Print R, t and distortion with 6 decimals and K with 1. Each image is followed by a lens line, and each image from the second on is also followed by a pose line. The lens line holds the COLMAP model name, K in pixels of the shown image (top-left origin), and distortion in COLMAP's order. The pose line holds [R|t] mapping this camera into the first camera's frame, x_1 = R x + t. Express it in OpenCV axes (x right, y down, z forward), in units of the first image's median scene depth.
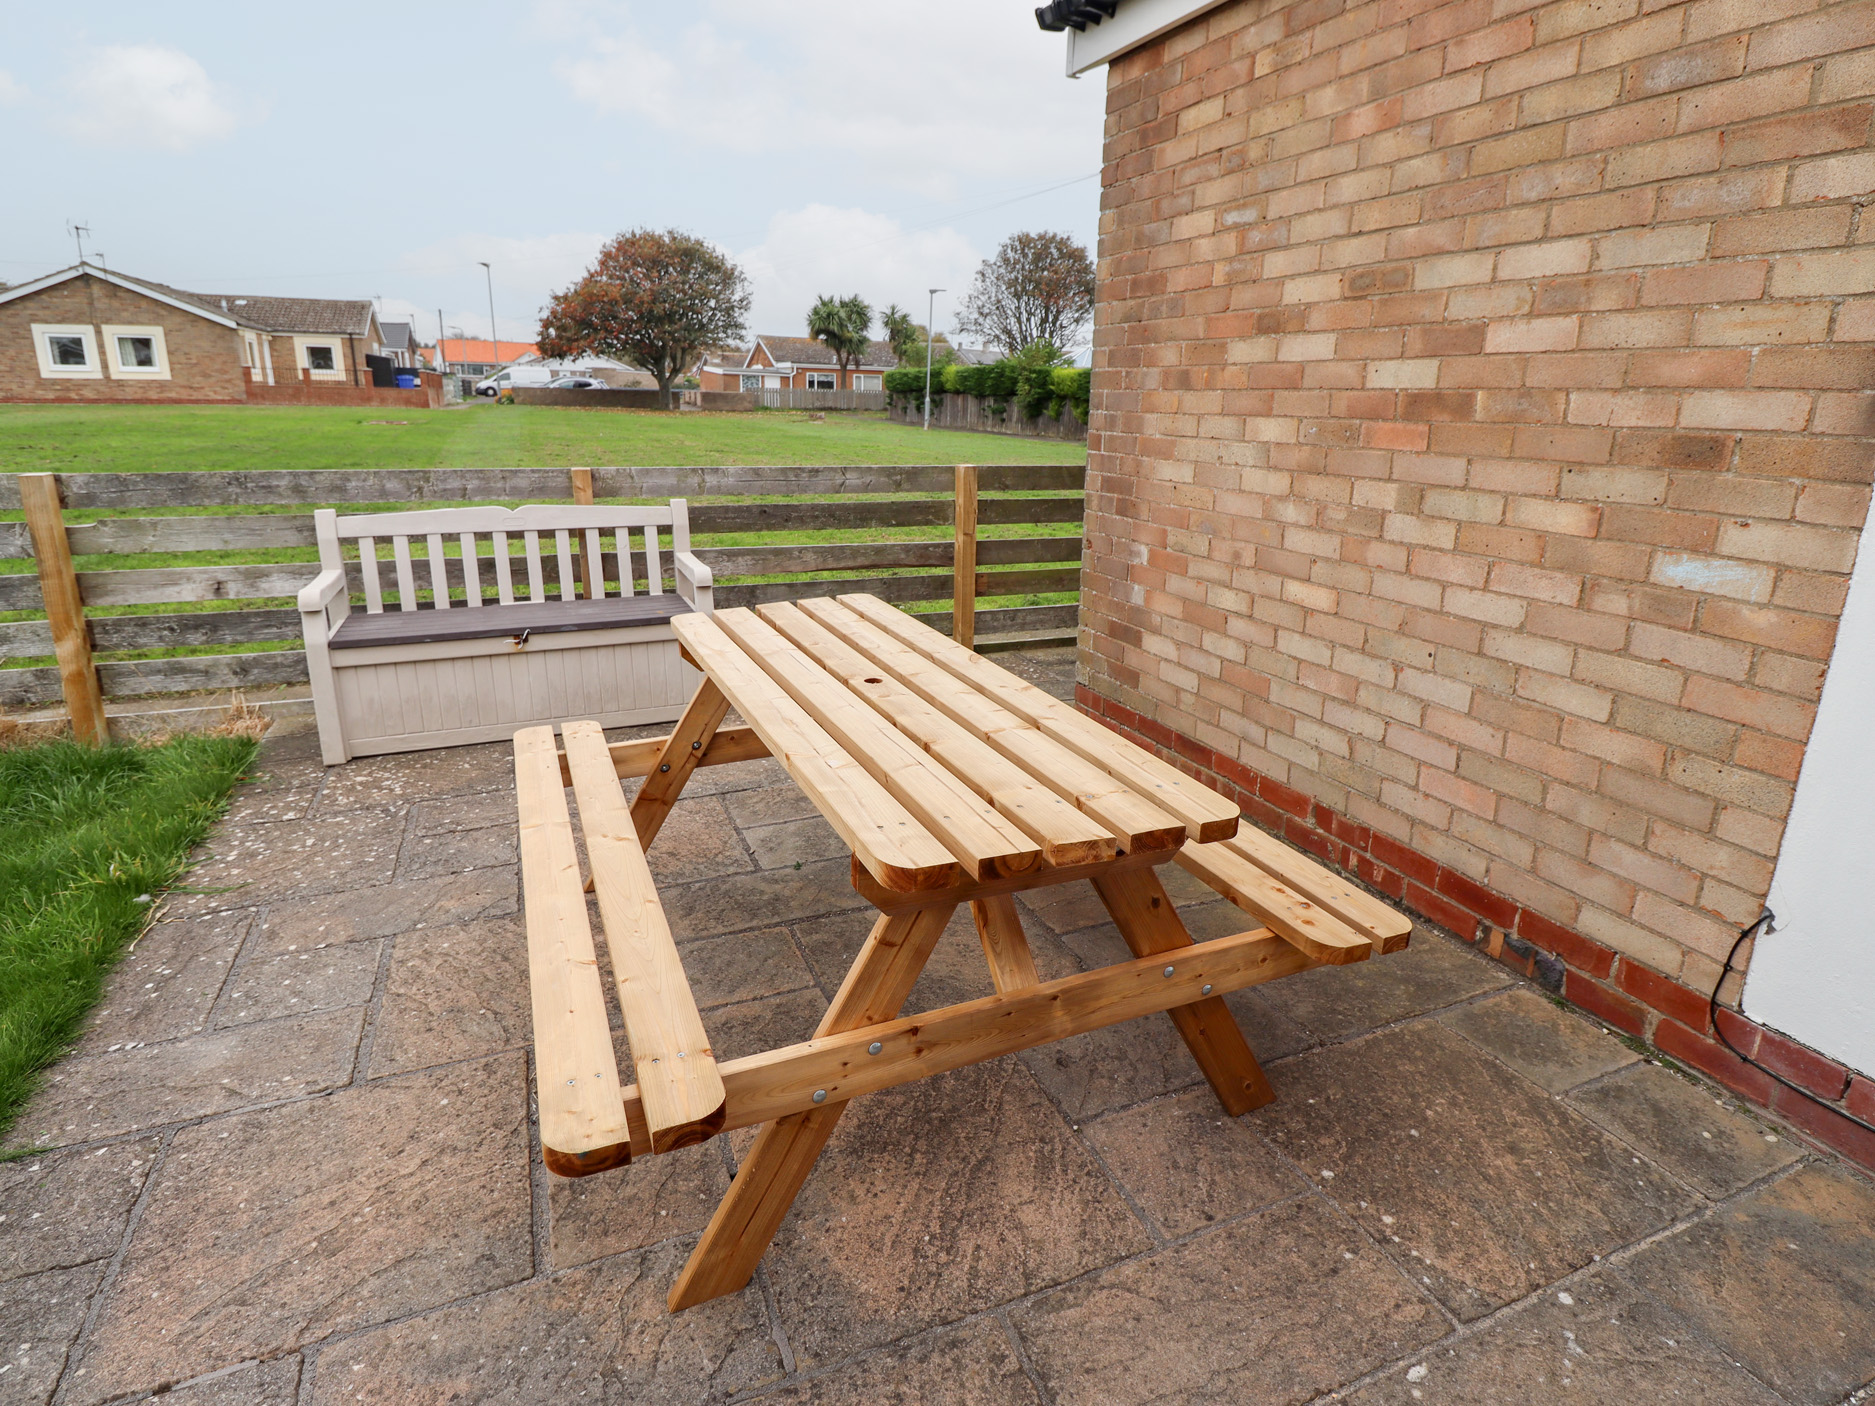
lens RADIAL K [[1009.8, 0, 940.6], [0, 1009.8, 698.1], [0, 0, 1]] dist [-0.002267, -0.011161]
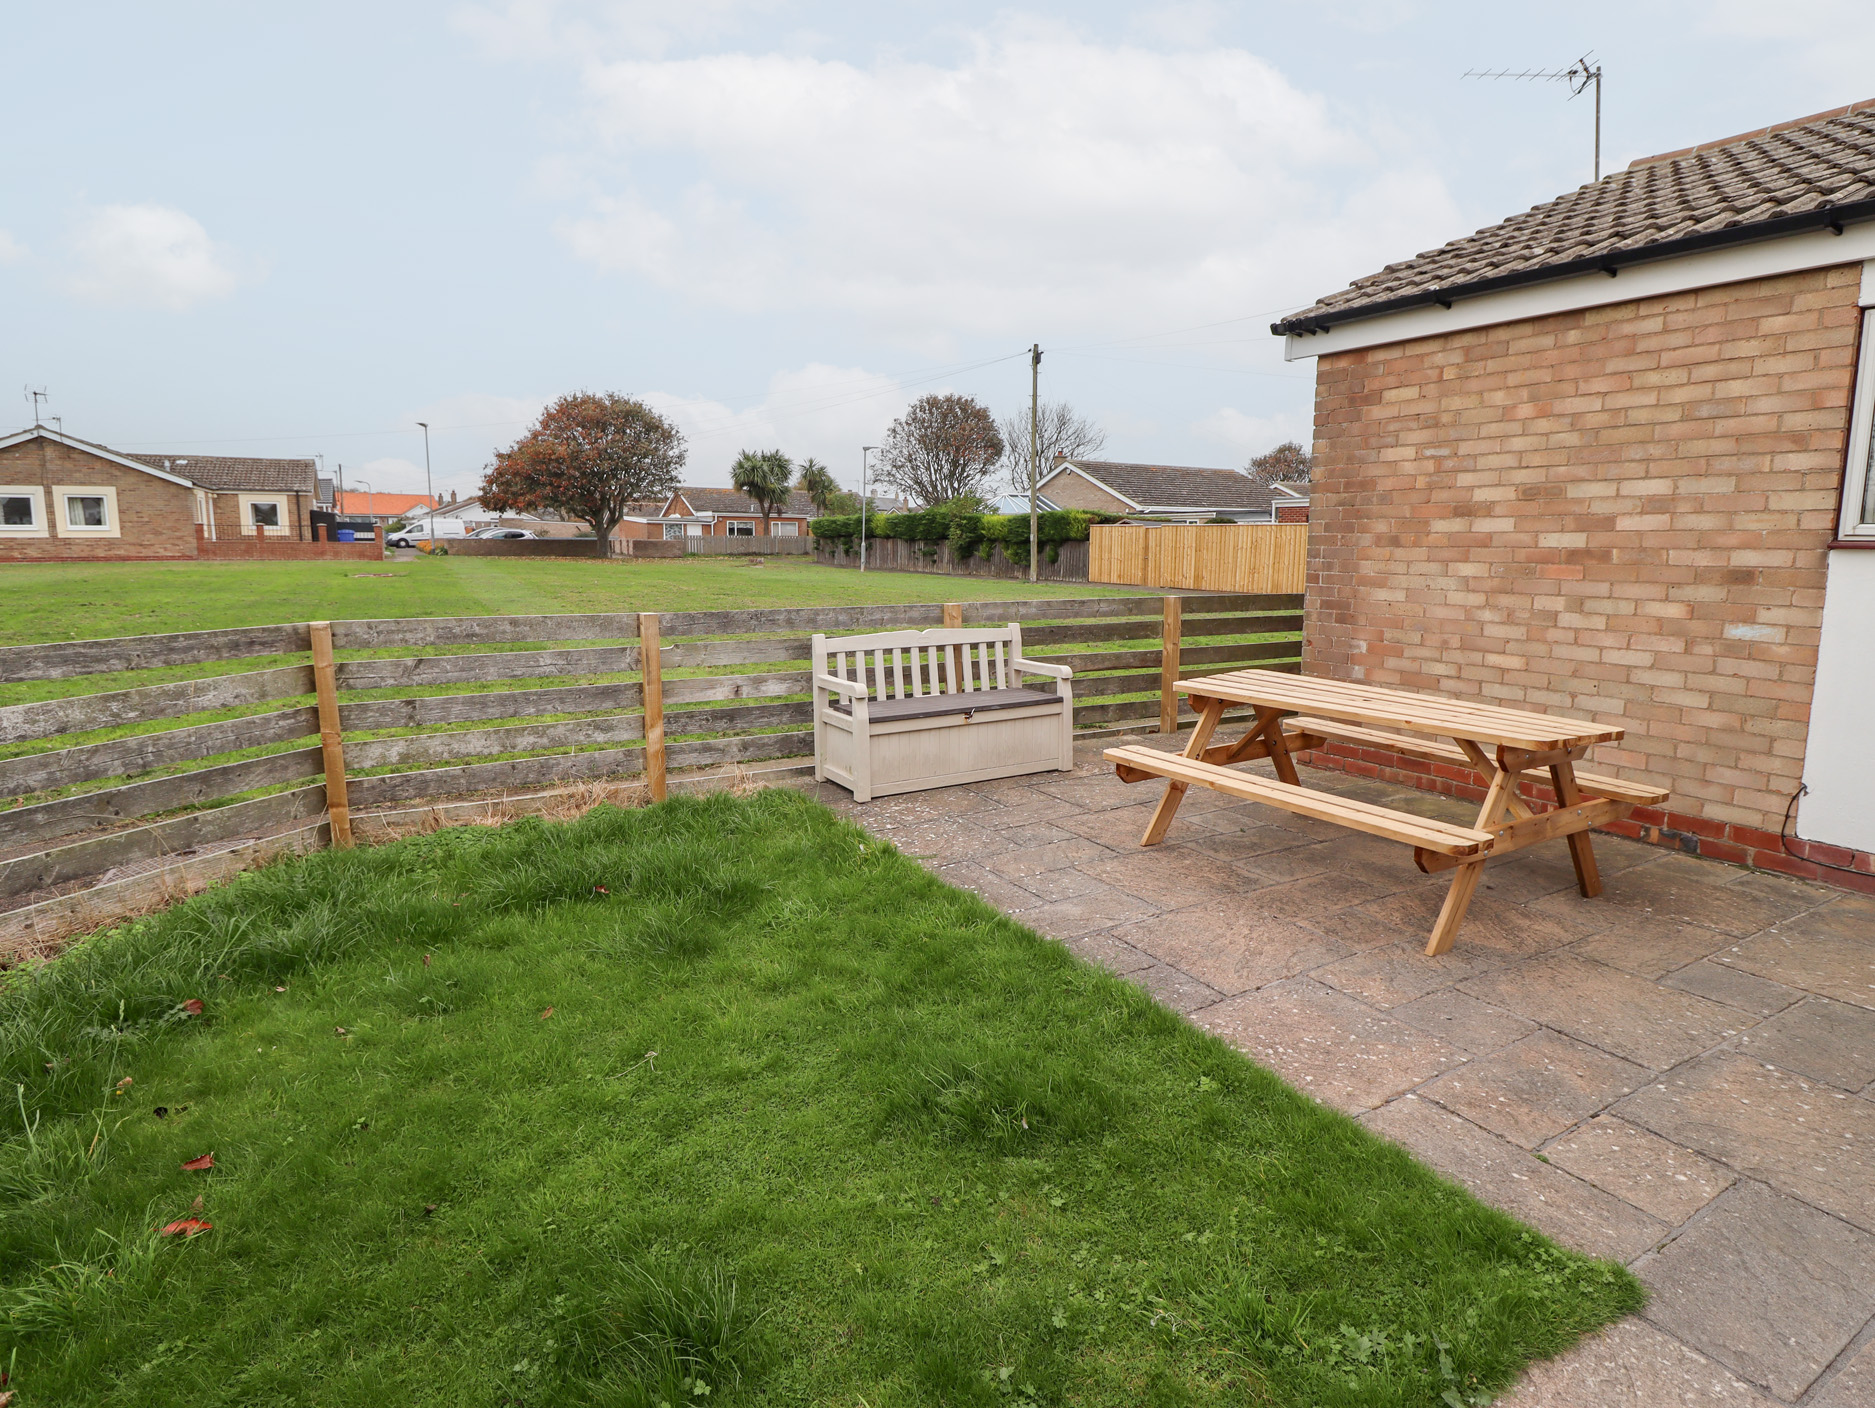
lens RADIAL K [[1009.8, 0, 932.1], [0, 1009.8, 706.0], [0, 0, 1]] dist [-0.002267, -0.011161]
pose [[0.992188, -0.036352, 0.119336, -0.648916], [0.050999, 0.991209, -0.122078, 0.107715], [-0.113850, 0.127211, 0.985320, -0.469019]]
